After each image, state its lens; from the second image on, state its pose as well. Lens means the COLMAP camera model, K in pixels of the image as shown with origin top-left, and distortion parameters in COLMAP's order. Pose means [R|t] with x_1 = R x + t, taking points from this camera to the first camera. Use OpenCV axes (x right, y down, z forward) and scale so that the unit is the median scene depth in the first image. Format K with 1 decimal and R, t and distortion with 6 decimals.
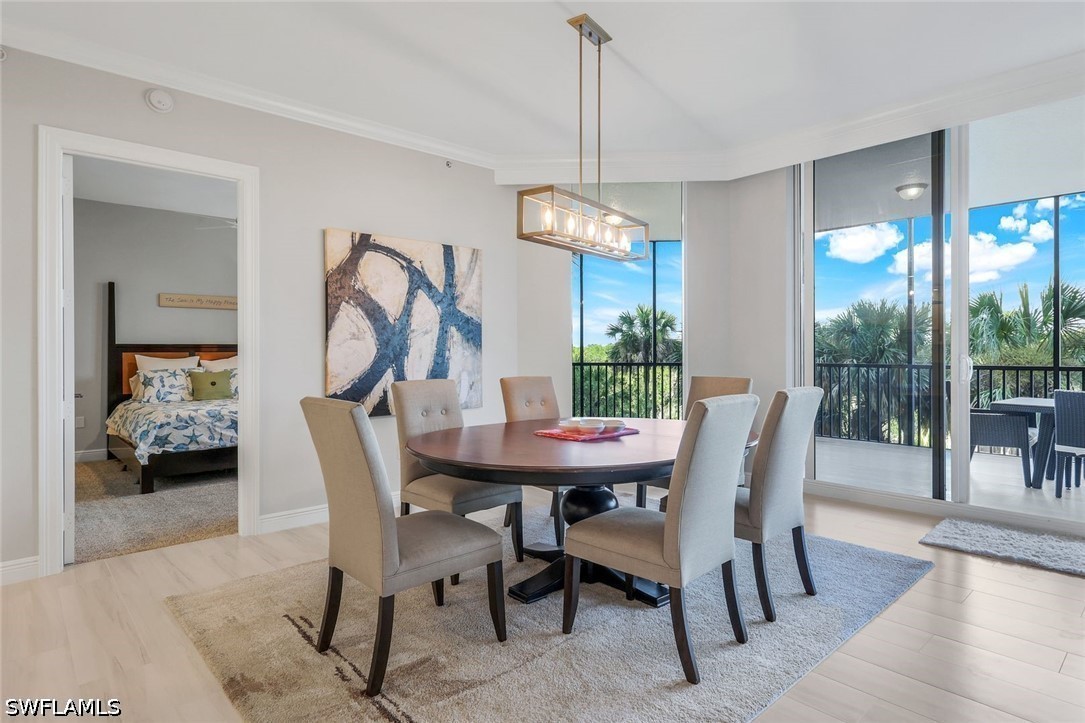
lens RADIAL K [[561.0, 0, 541.0], [0, 561.0, 359.1], [0, 0, 1]] dist [-0.022505, 0.000136]
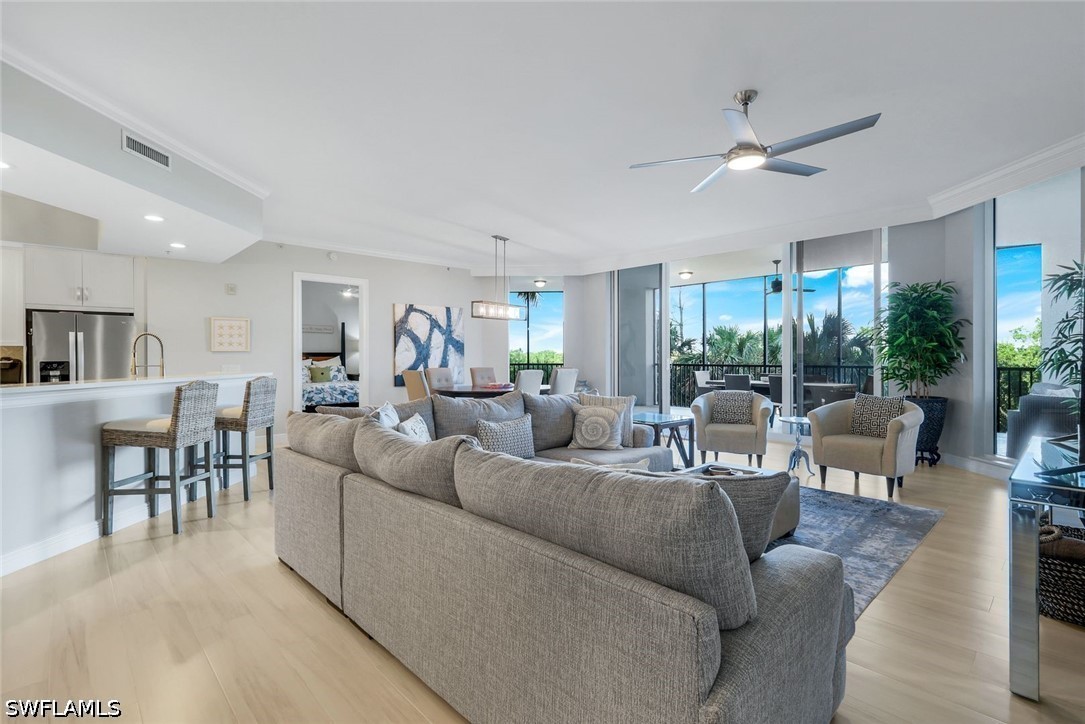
lens RADIAL K [[495.3, 0, 545.0], [0, 495.3, 364.2], [0, 0, 1]] dist [-0.019179, -0.000202]
pose [[0.999710, 0.000820, 0.024076, 0.169306], [-0.000807, 1.000000, -0.000548, 0.017544], [-0.024076, 0.000529, 0.999710, -0.958861]]
